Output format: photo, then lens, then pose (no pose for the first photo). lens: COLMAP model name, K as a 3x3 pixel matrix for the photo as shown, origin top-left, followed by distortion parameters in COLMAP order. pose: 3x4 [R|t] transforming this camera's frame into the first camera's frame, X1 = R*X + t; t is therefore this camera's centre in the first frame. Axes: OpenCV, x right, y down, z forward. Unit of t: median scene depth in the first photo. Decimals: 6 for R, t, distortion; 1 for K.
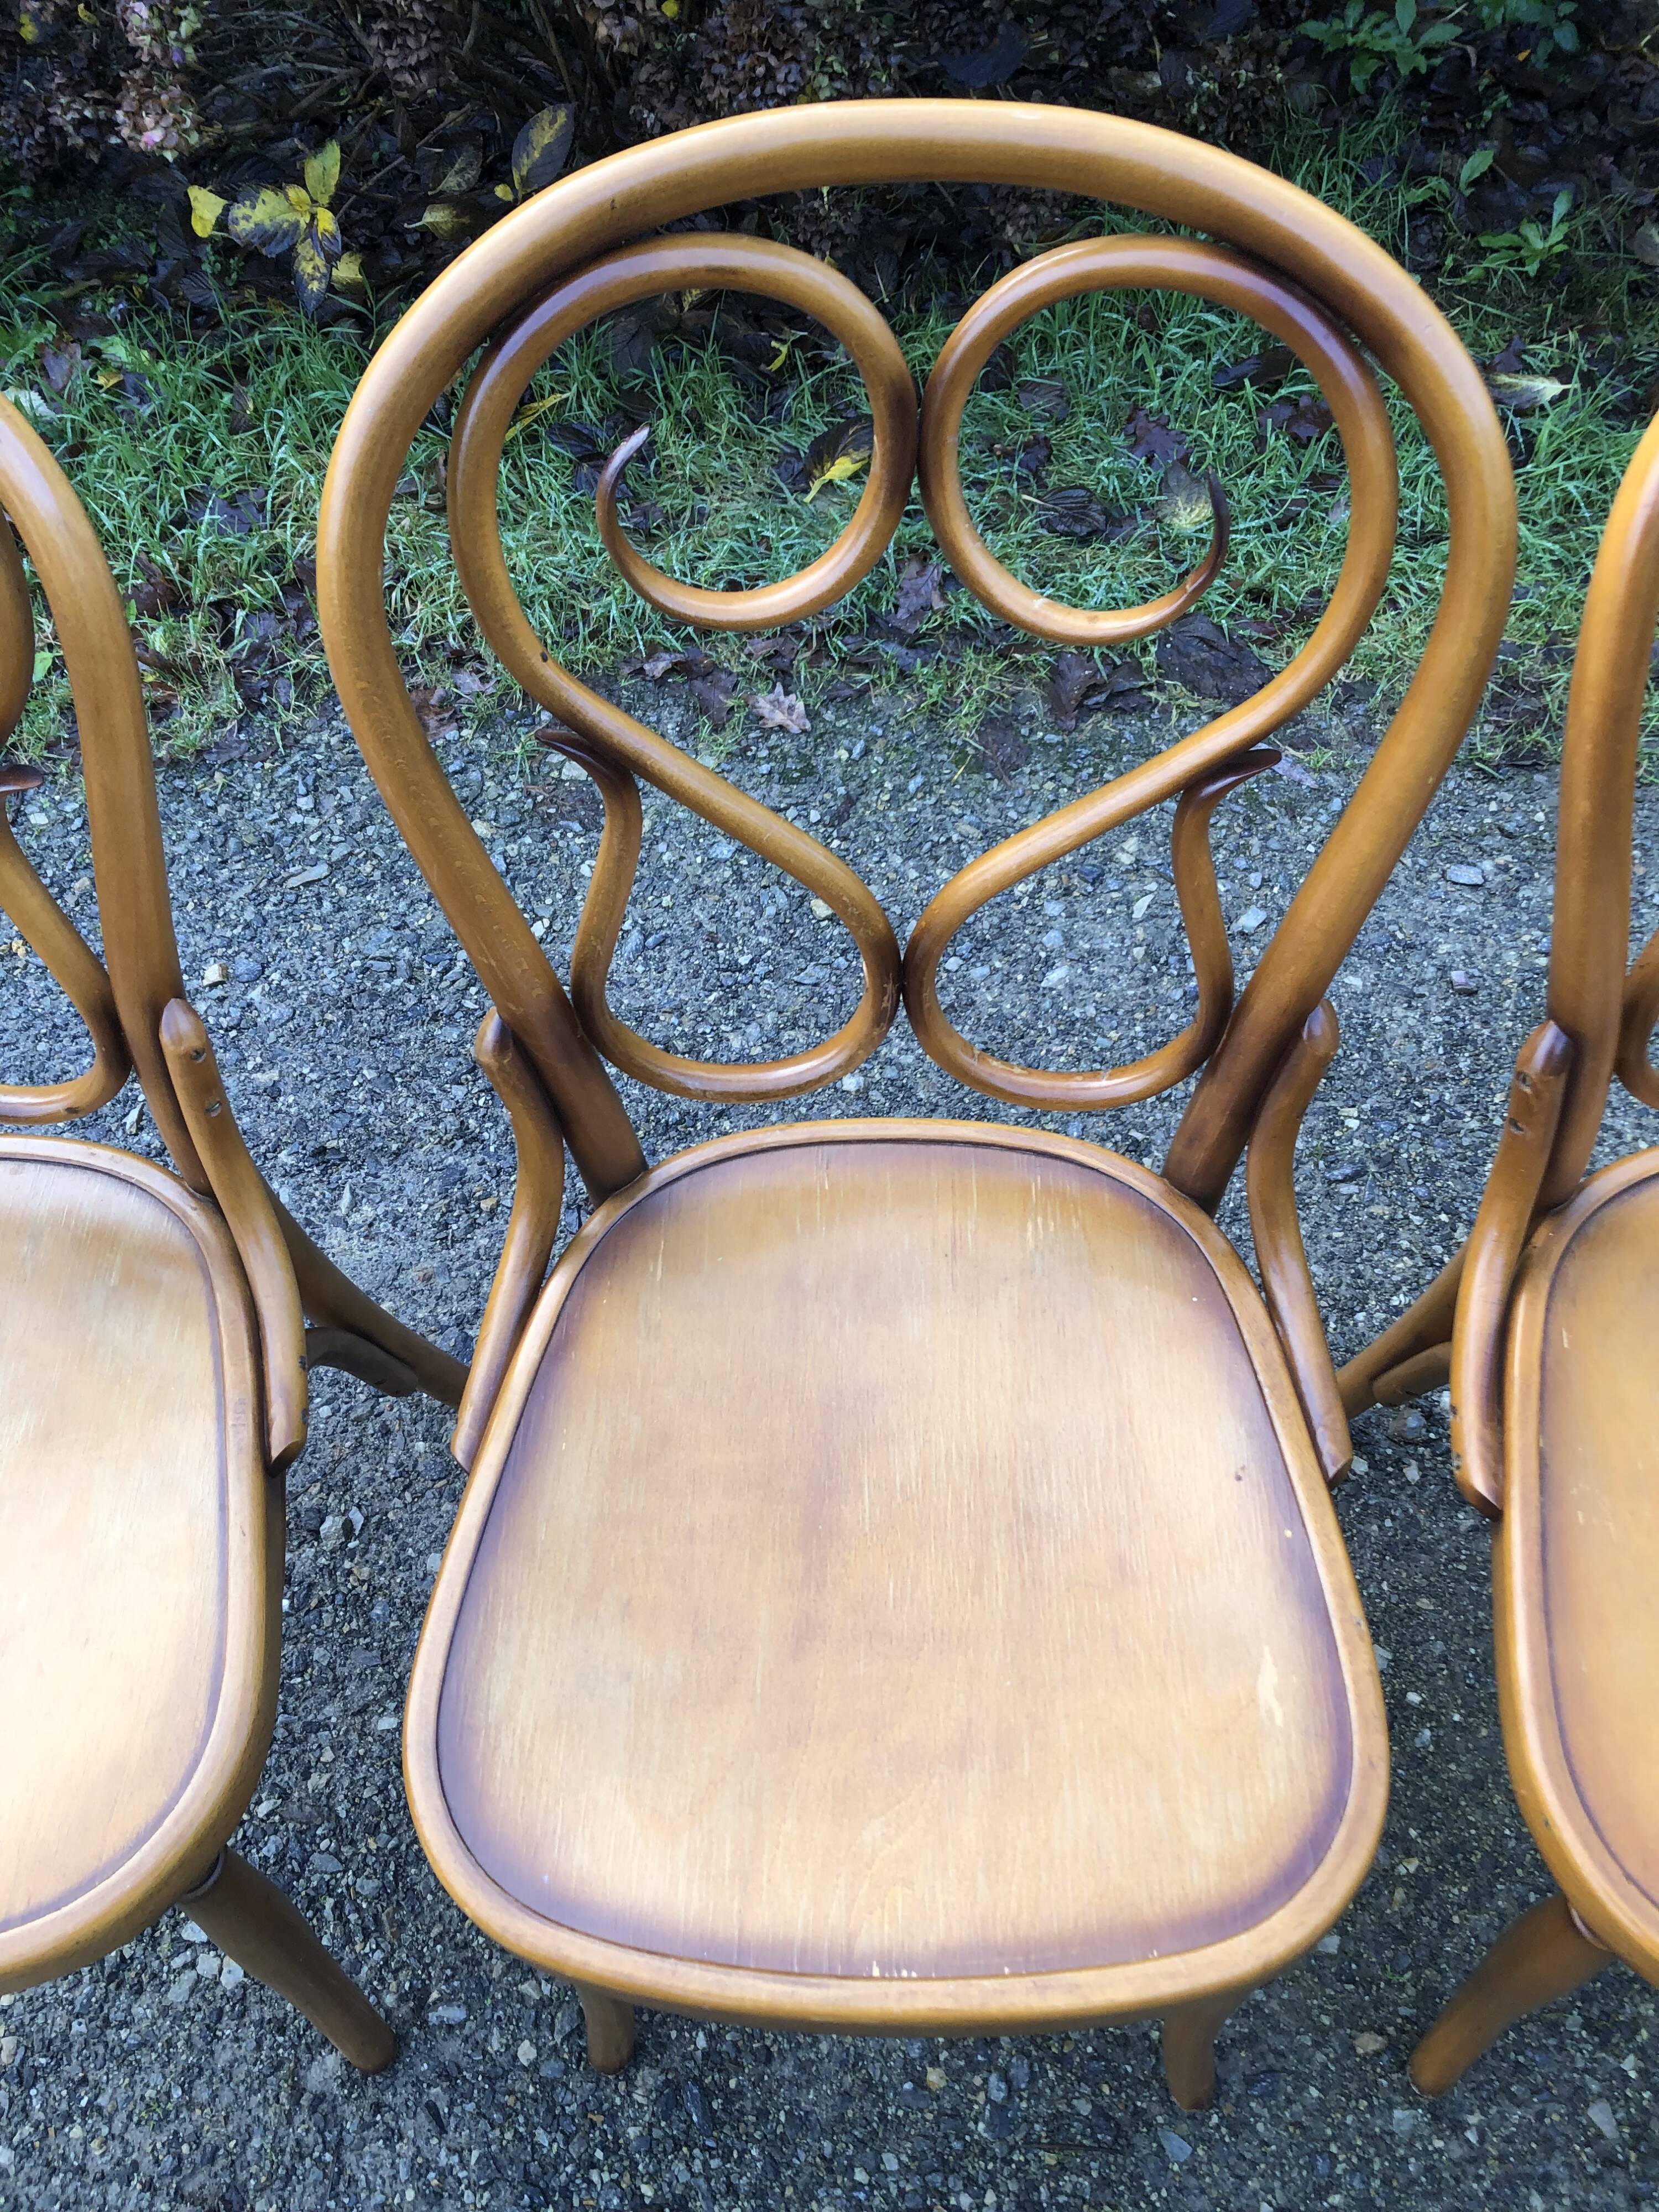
lens RADIAL K [[1787.6, 0, 829.5], [0, 1787.6, 1106.0], [0, 0, 1]] dist [0.056539, -0.078403]
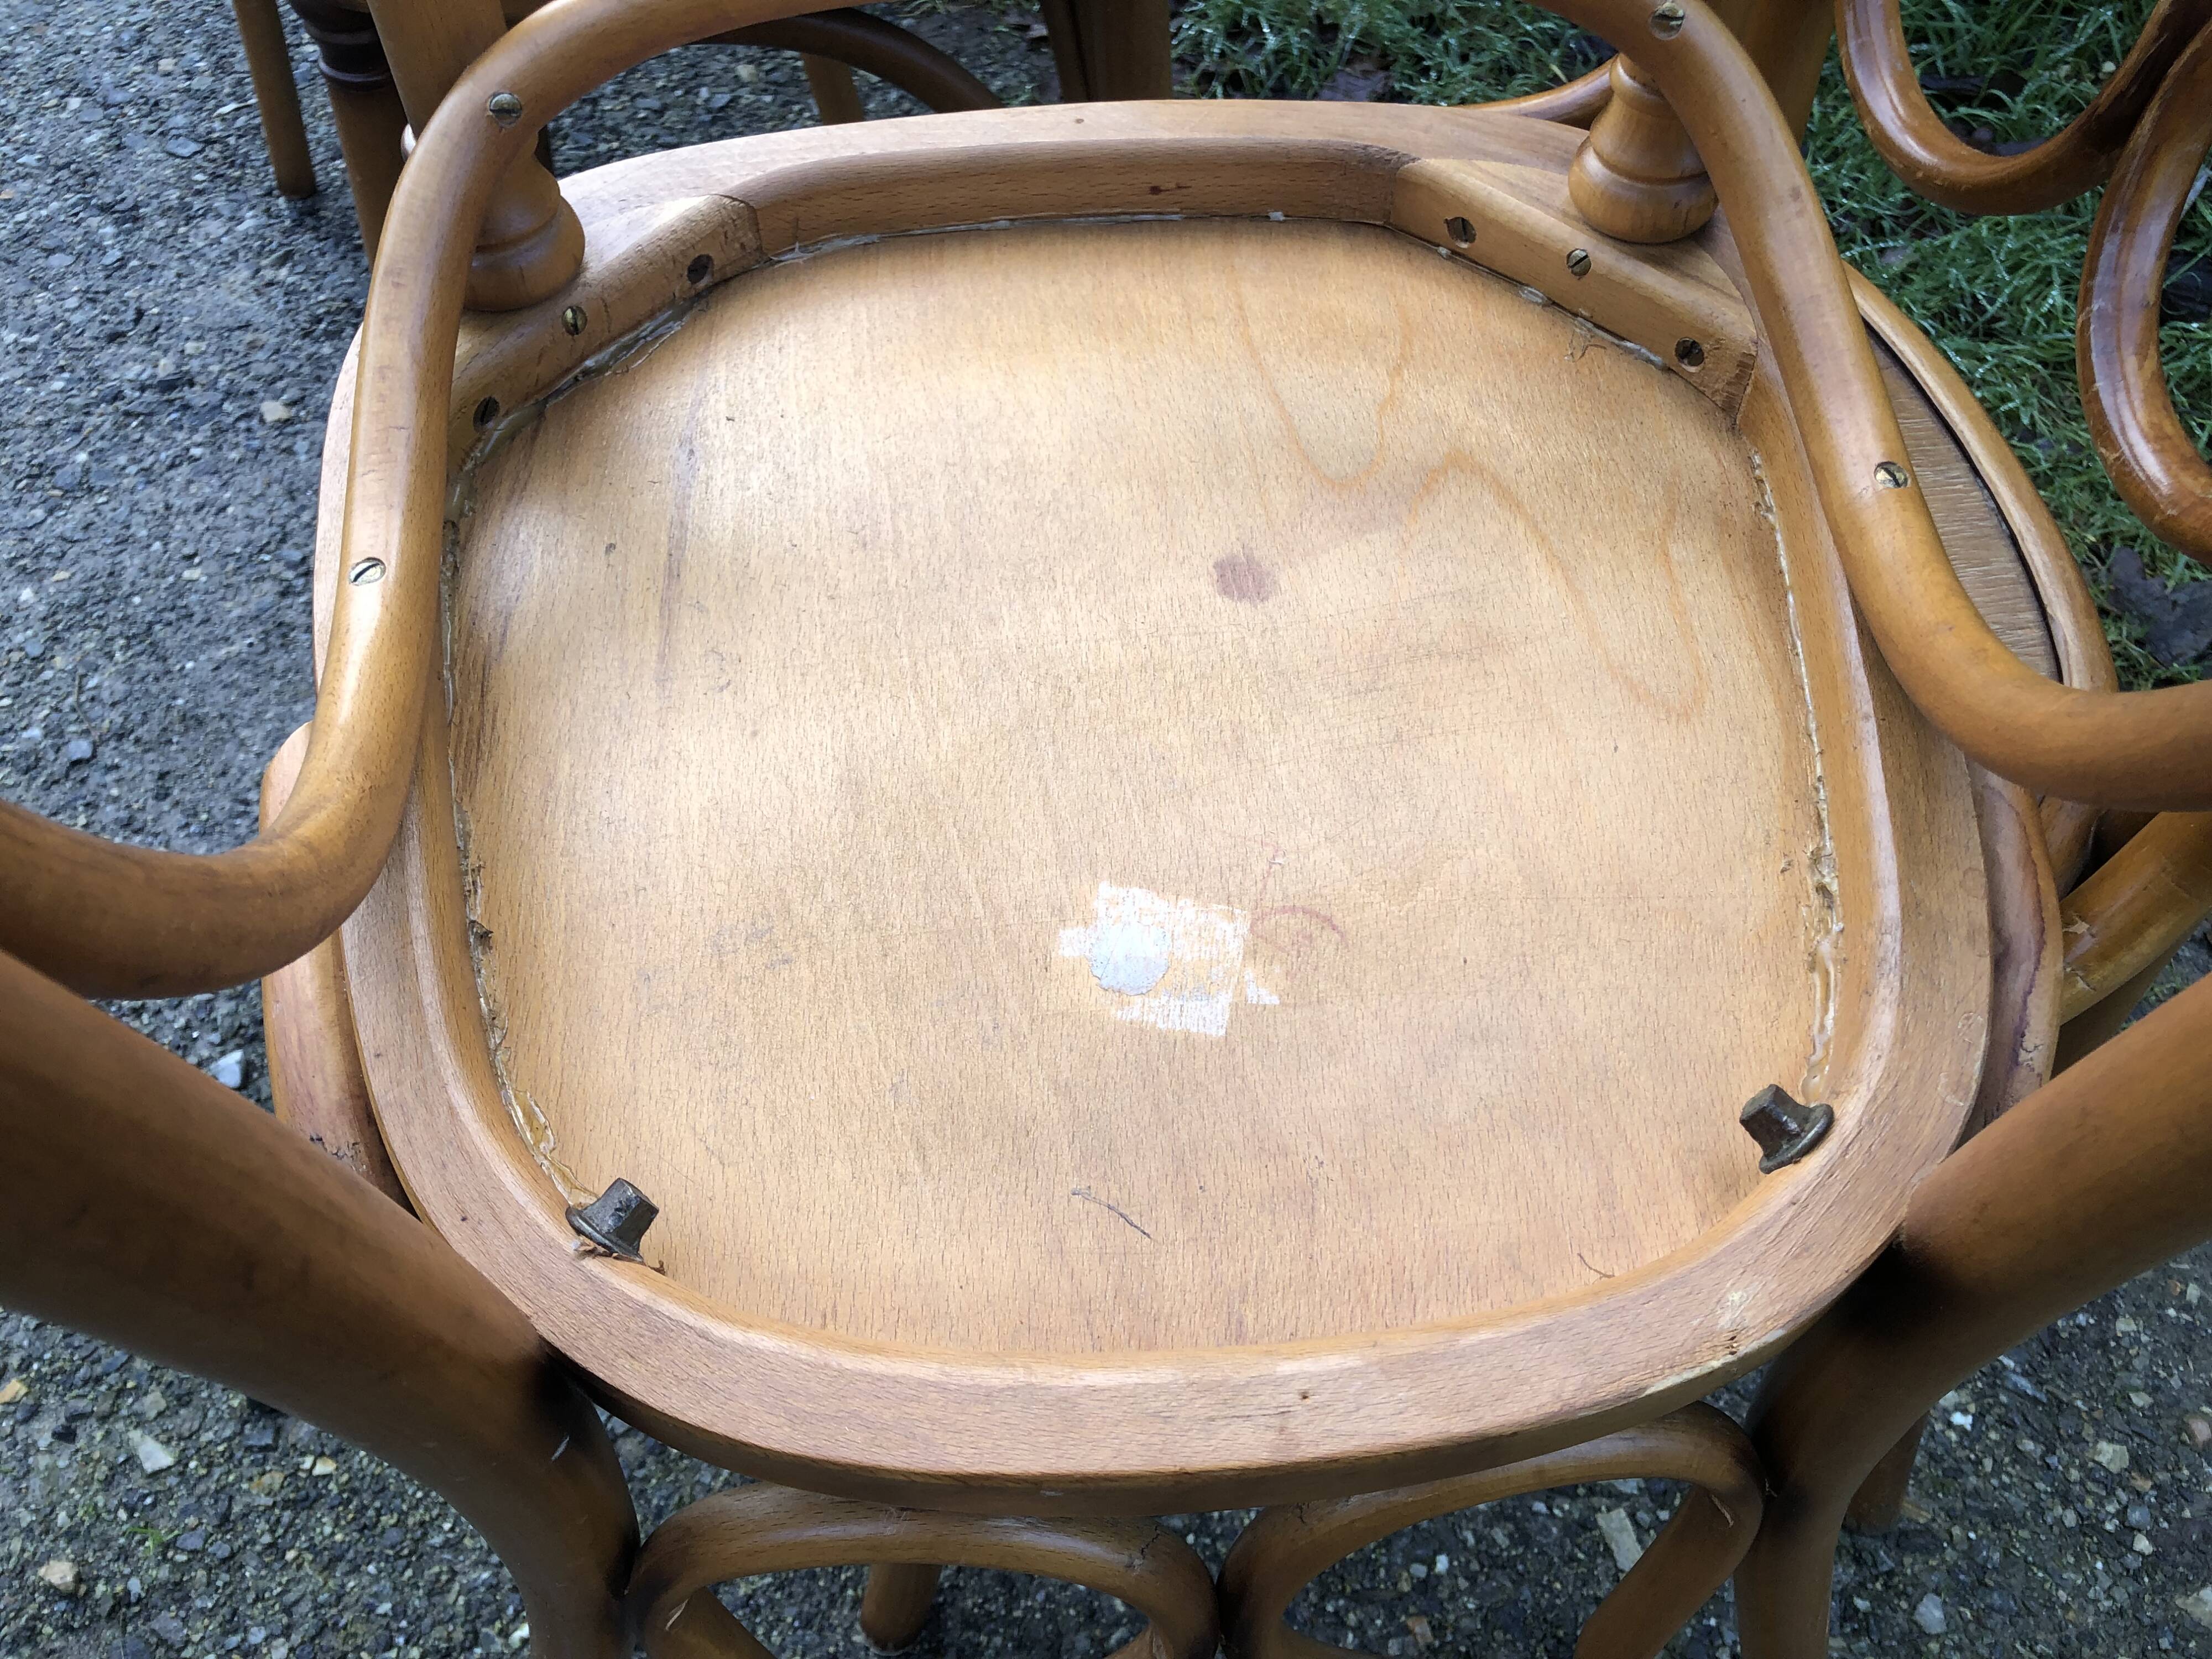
lens RADIAL K [[1807.9, 0, 1096.7], [0, 1807.9, 823.6], [0, 0, 1]] dist [0.119697, -0.145941]
pose [[0.765823, 0.551079, -0.331401, 0.476455], [-0.566585, 0.821990, 0.057567, 0.001649], [0.304133, 0.143681, 0.941732, 0.271528]]
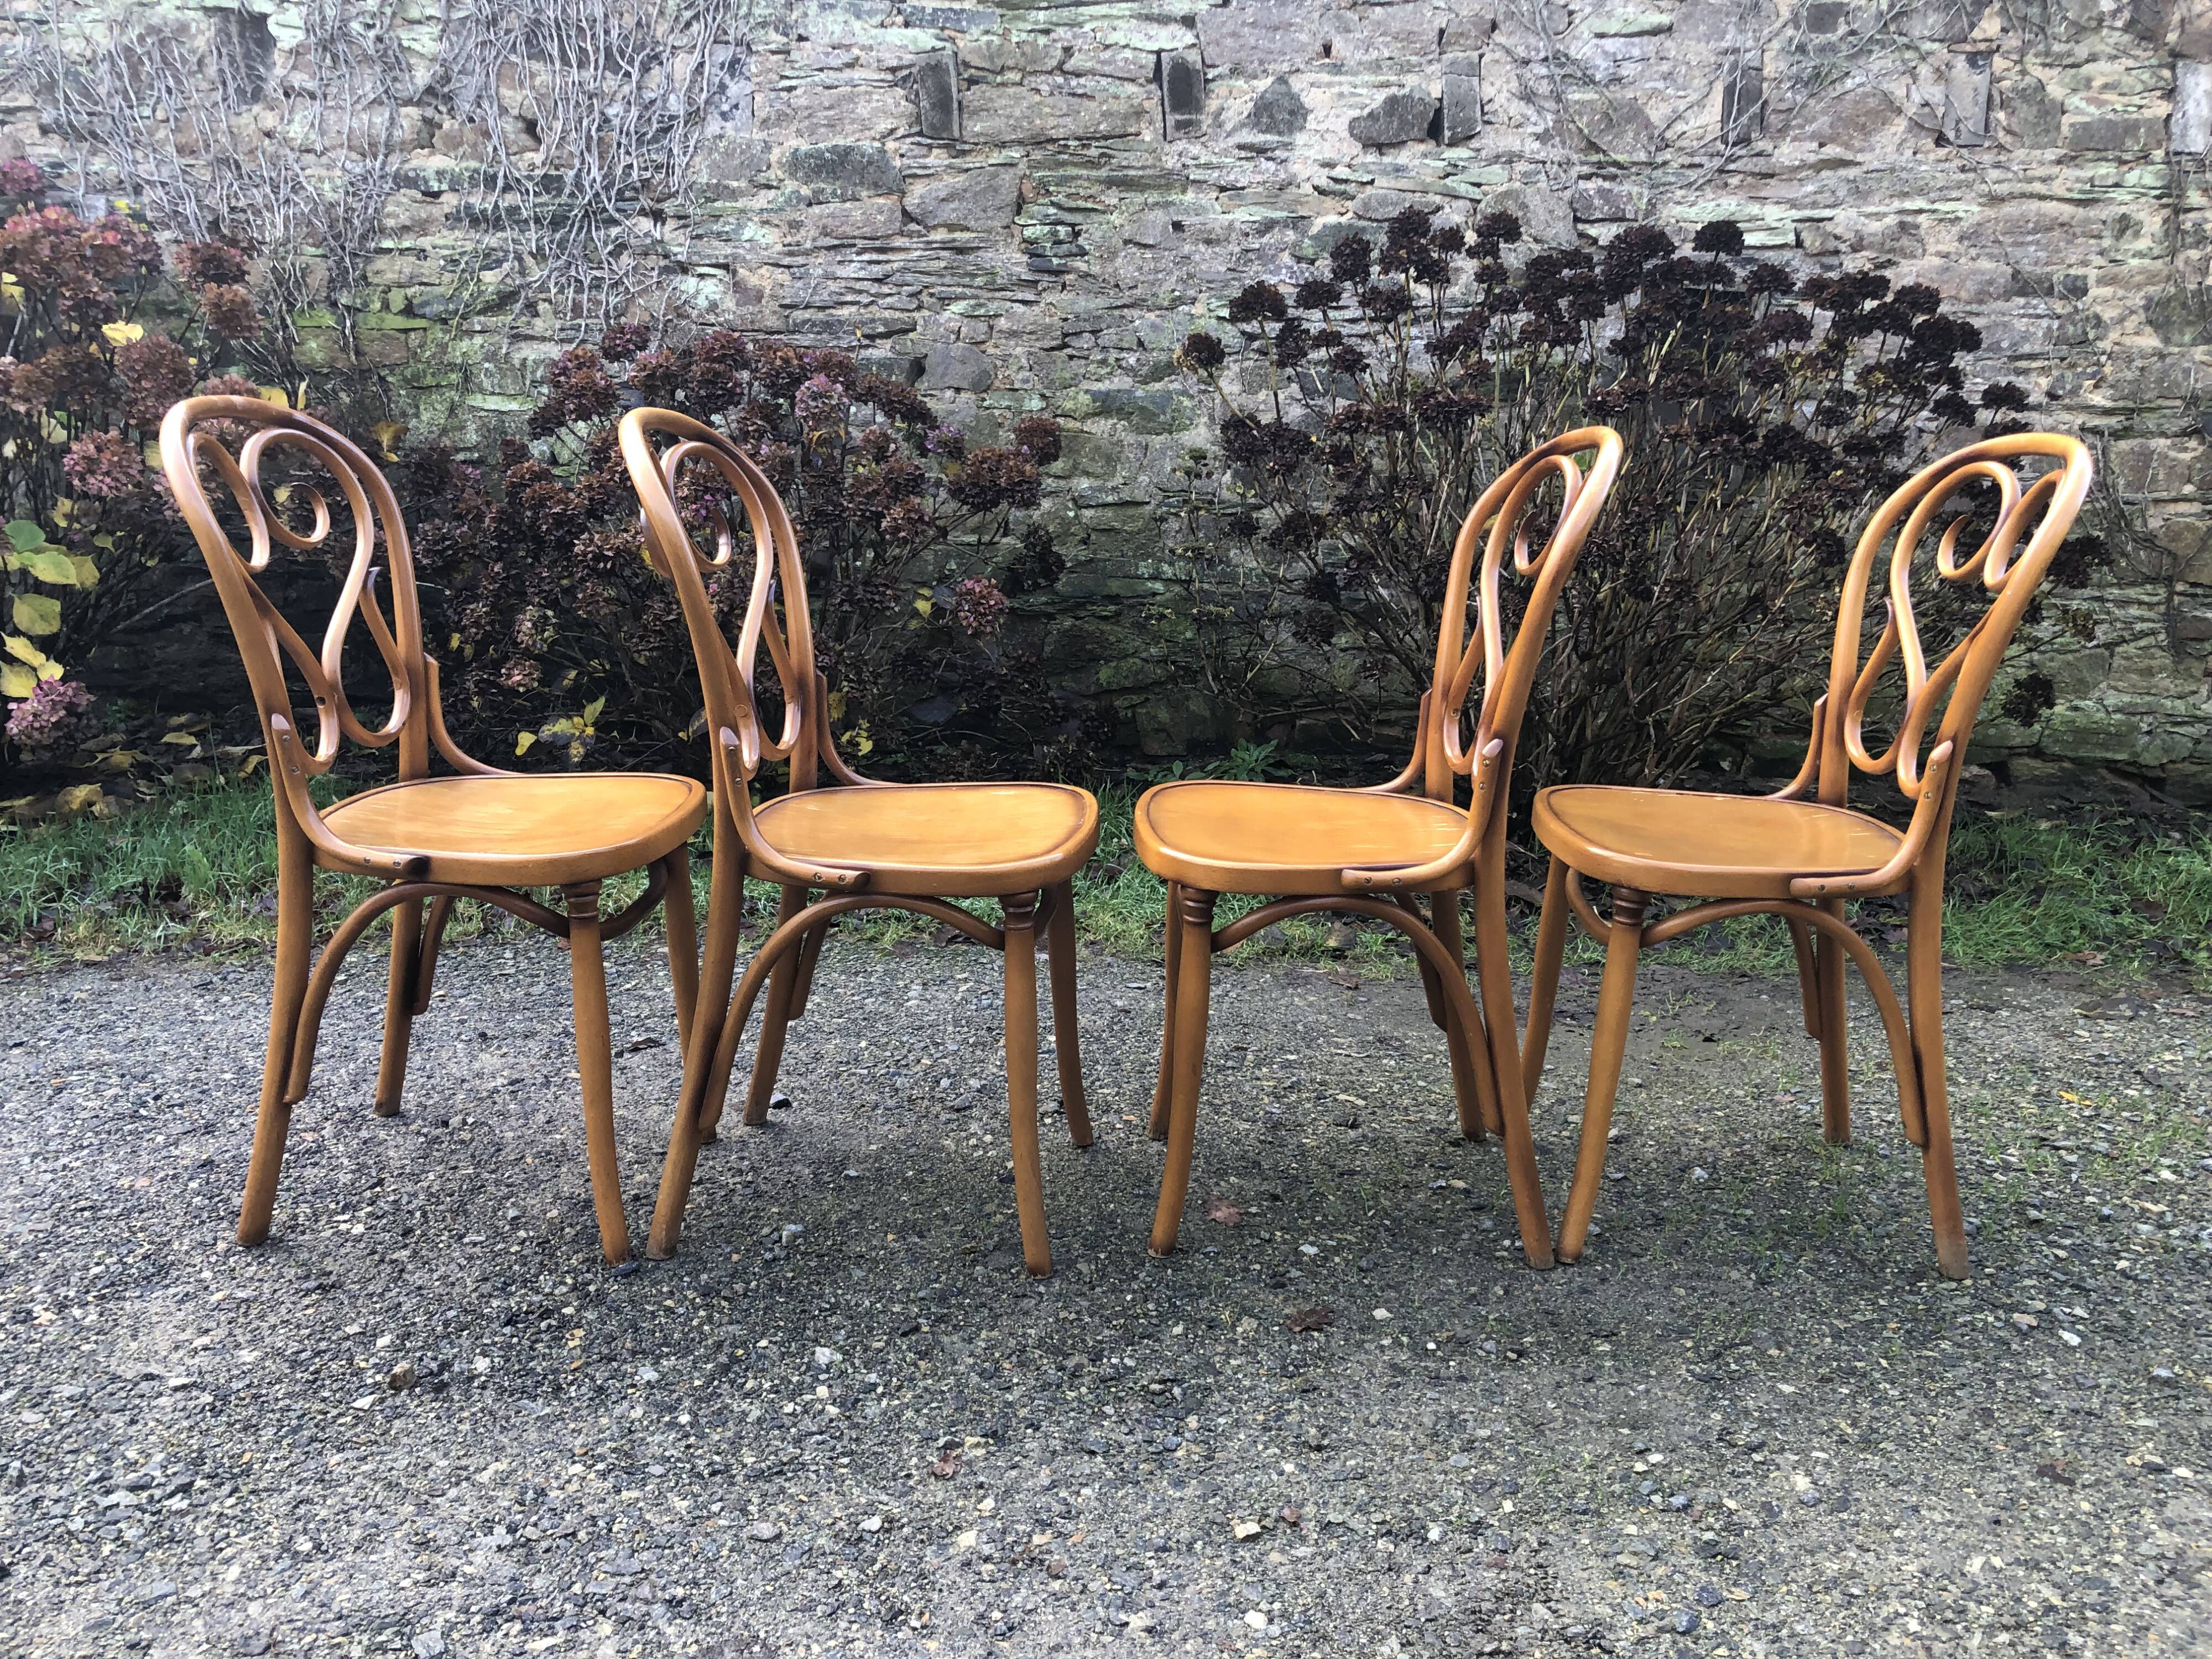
lens RADIAL K [[1802.0, 0, 1094.1], [0, 1802.0, 808.8], [0, 0, 1]] dist [0.004418, 0.018803]
pose [[0.996839, 0.067469, 0.041945, 0.221237], [-0.020655, 0.729917, -0.683223, 1.019238], [-0.076712, 0.680198, 0.729004, -0.488534]]
